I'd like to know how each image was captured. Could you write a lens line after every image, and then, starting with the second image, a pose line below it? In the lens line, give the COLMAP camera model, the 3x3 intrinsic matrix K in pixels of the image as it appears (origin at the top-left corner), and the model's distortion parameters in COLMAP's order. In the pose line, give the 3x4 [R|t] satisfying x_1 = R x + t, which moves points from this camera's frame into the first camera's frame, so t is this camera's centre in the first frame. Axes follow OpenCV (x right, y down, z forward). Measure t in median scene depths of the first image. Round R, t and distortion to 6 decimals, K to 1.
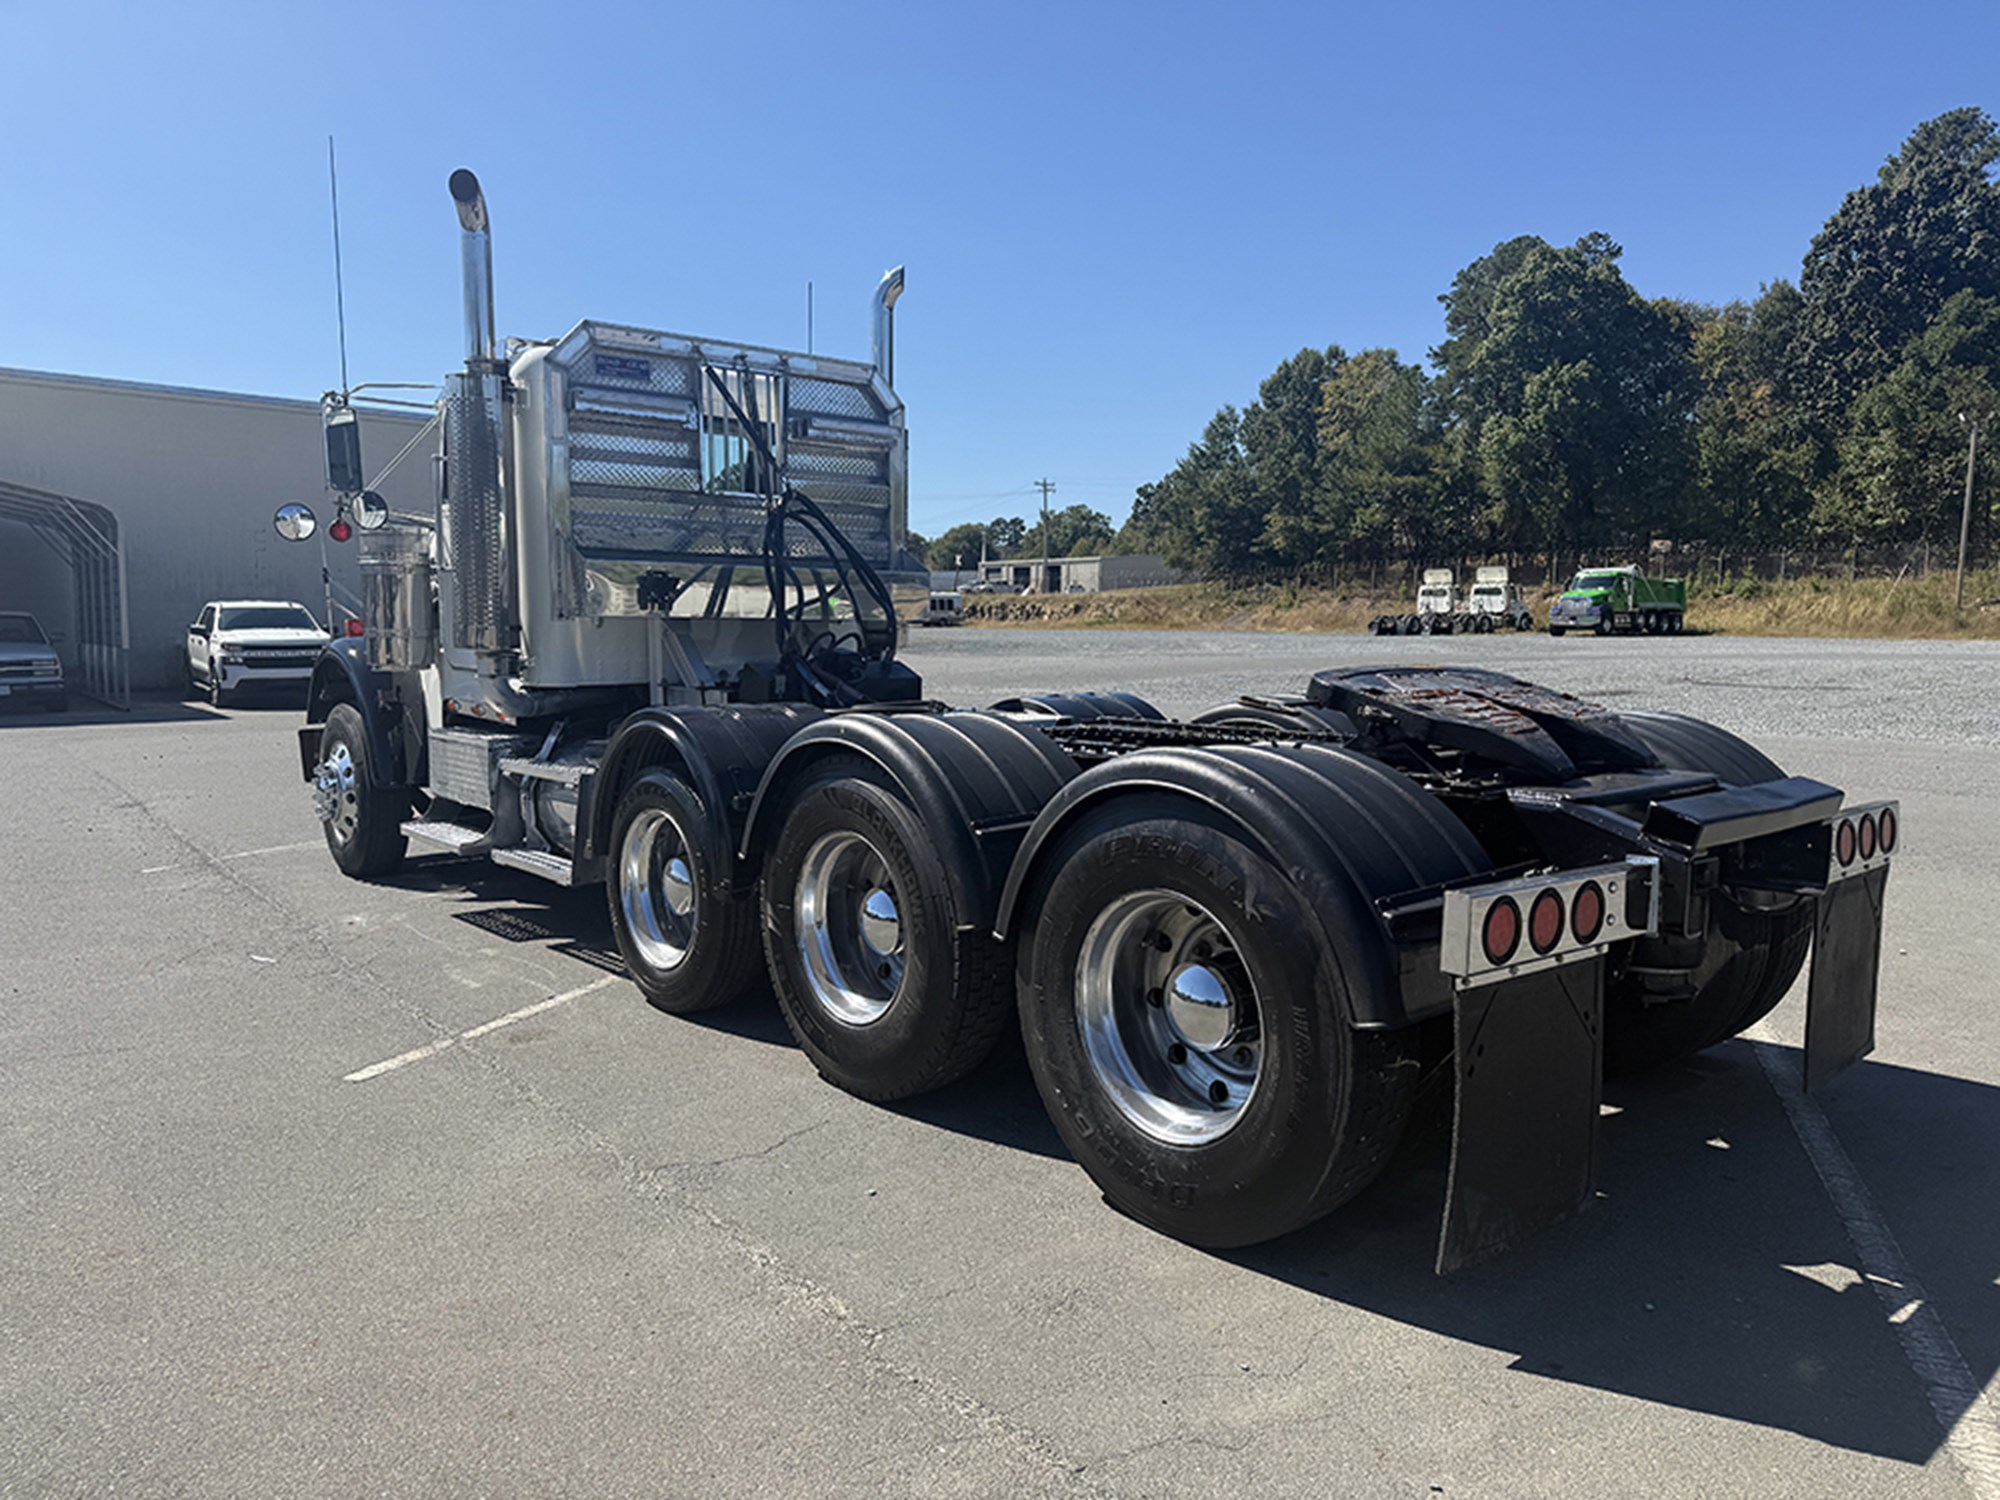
lens RADIAL K [[1389.8, 0, 983.0], [0, 1389.8, 734.8], [0, 0, 1]] dist [0.034656, -0.041661]
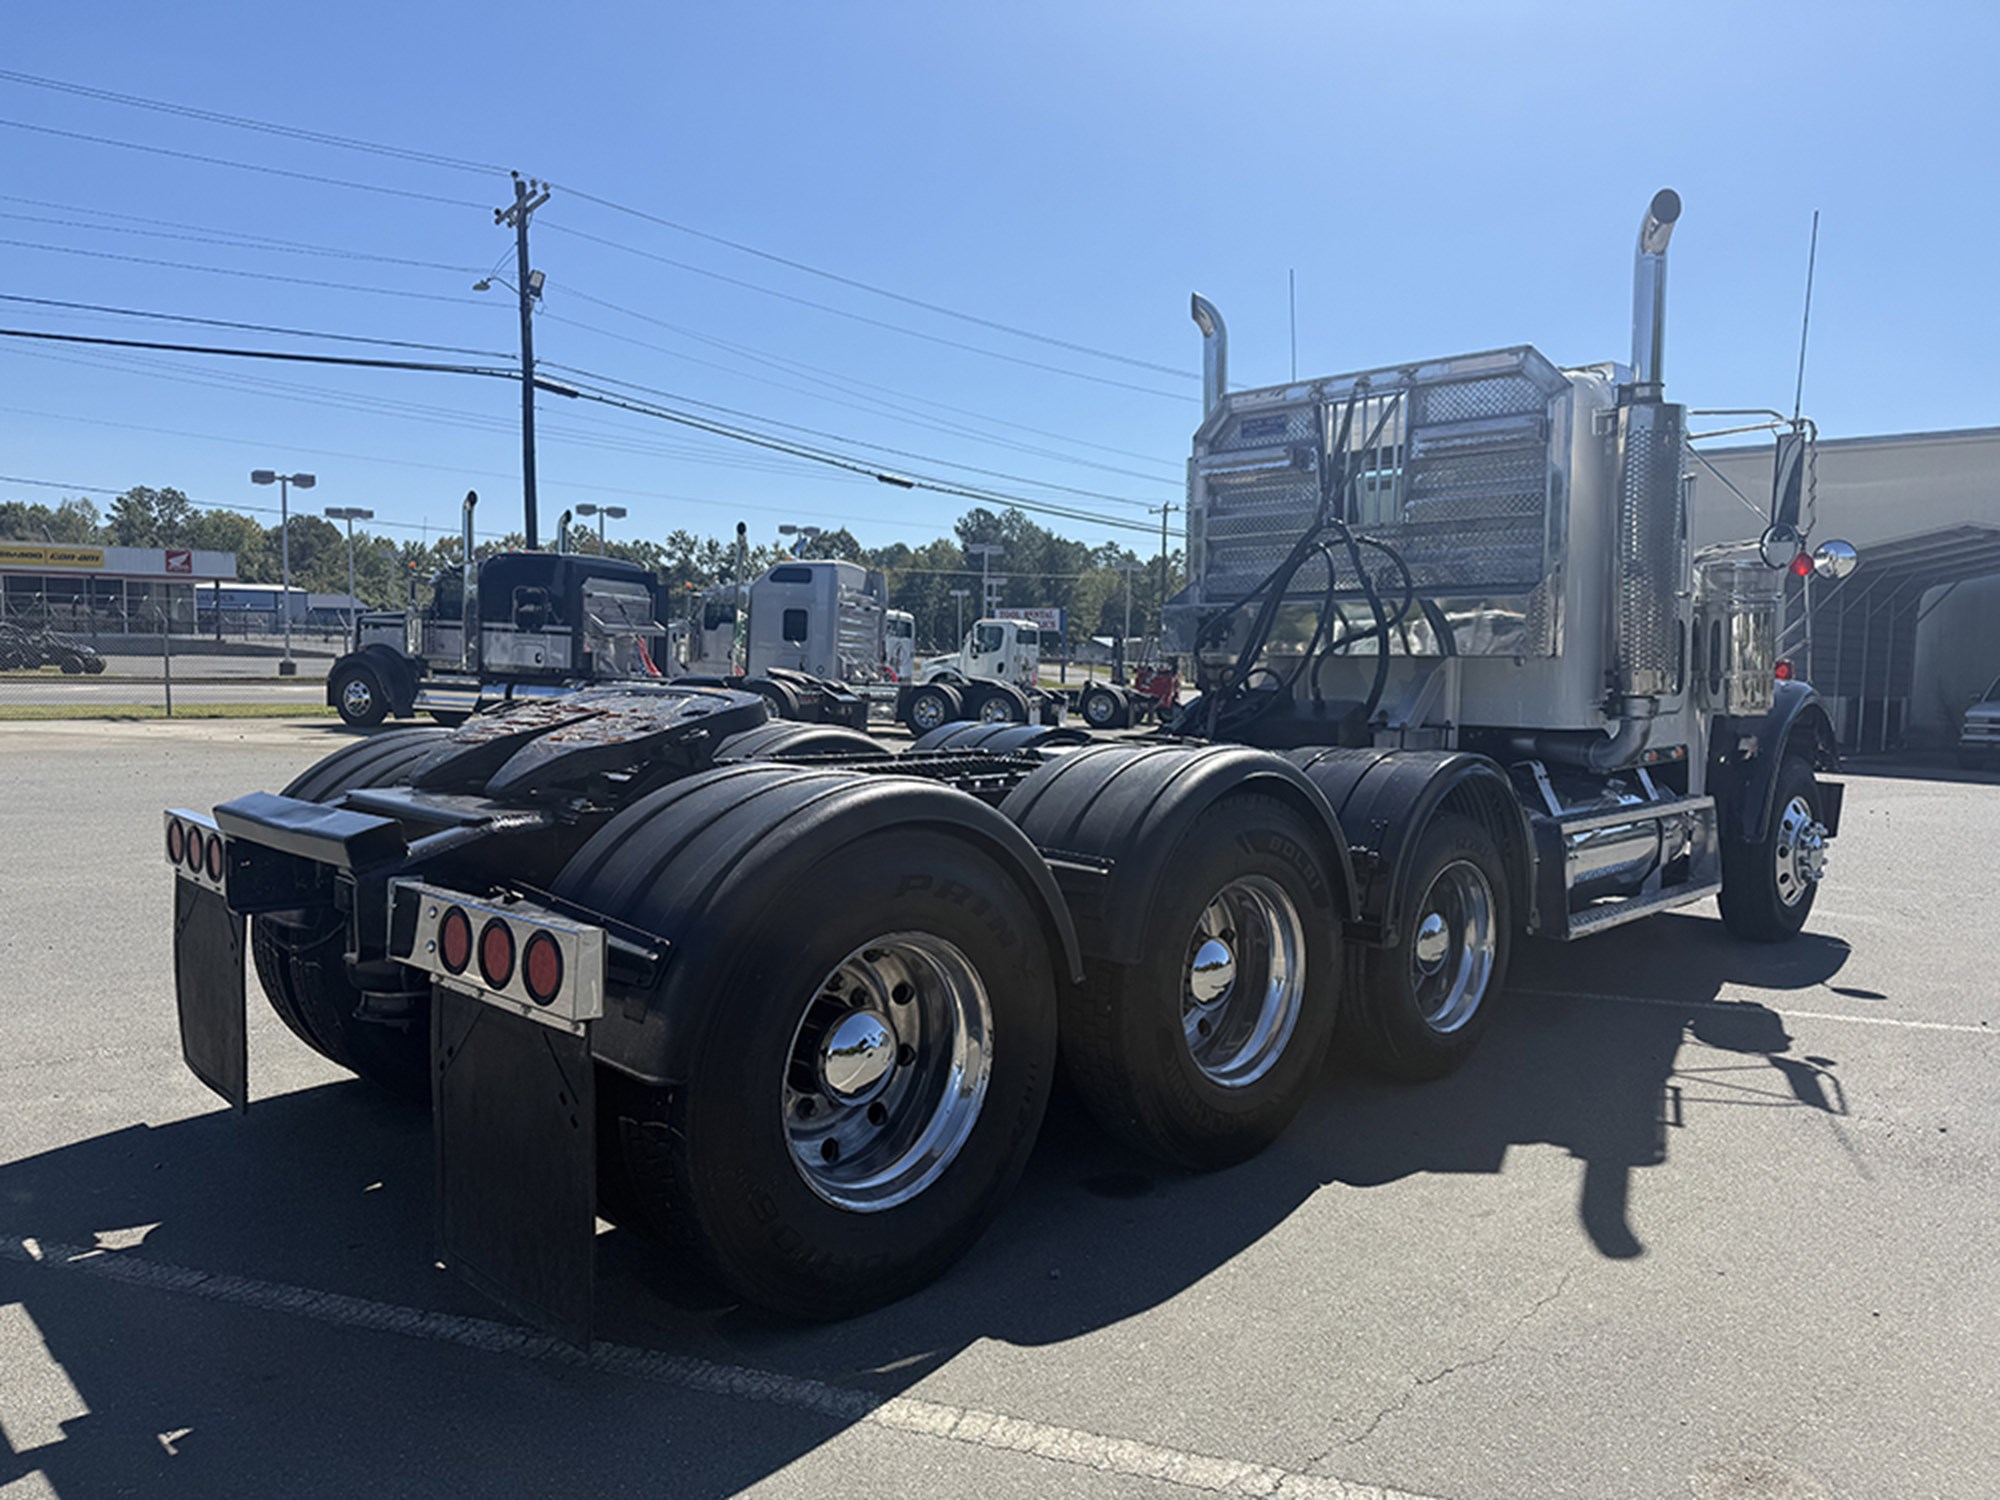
lens RADIAL K [[1395.9, 0, 985.7], [0, 1395.9, 745.9], [0, 0, 1]] dist [0.038556, 0.000972]
pose [[0.076137, 0.058729, -0.995366, 1.329955], [-0.090859, 0.994519, 0.051729, -0.089737], [0.992949, 0.086499, 0.081056, 1.179655]]
